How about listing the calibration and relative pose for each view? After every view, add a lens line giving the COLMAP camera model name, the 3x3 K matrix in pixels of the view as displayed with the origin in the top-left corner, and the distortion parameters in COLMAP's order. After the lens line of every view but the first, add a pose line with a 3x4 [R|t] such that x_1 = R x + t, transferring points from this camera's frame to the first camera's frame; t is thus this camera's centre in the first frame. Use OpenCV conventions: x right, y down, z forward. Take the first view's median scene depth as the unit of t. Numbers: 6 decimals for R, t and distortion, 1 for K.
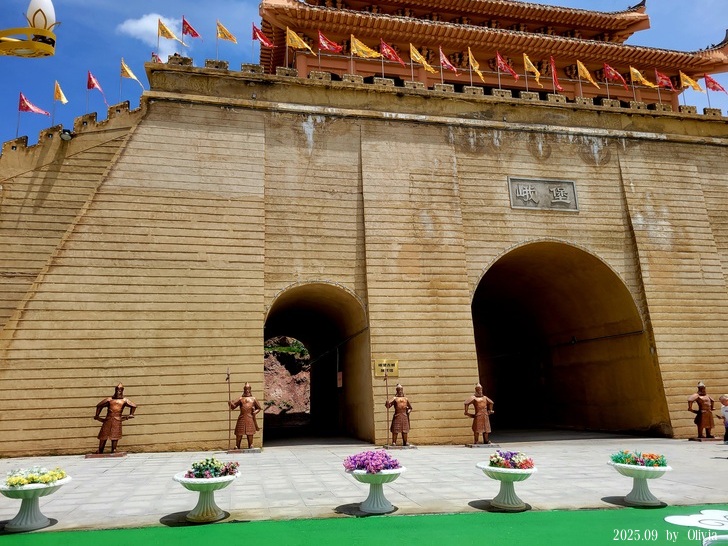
lens RADIAL K [[546.2, 0, 364.0], [0, 546.2, 273.0], [0, 0, 1]] dist [0.045976, 0.000229]
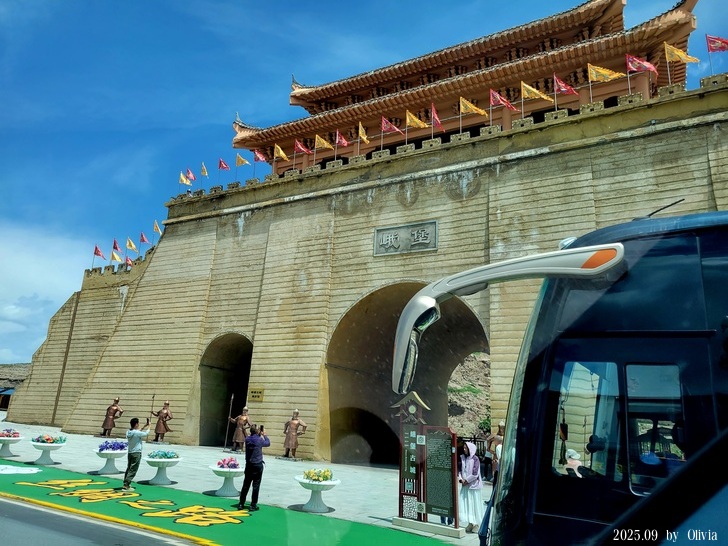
lens RADIAL K [[548.0, 0, 350.6], [0, 548.0, 283.9], [0, 0, 1]] dist [0.047003, -0.003463]
pose [[0.744196, -0.102519, -0.660047, 0.987318], [0.073172, 0.994717, -0.071999, 0.015610], [0.663941, 0.005284, 0.747766, 0.127947]]
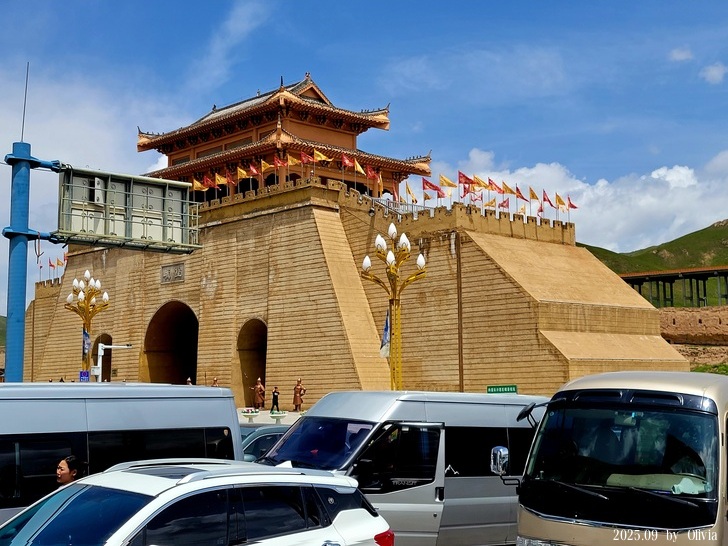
lens RADIAL K [[1087.1, 0, 363.8], [0, 1087.1, 305.9], [0, 0, 1]] dist [0.193636, 0.029646]
pose [[0.504342, -0.049589, -0.862079, 3.804146], [0.186772, 0.980981, 0.052839, -0.115168], [0.843063, -0.187661, 0.504012, -0.283453]]
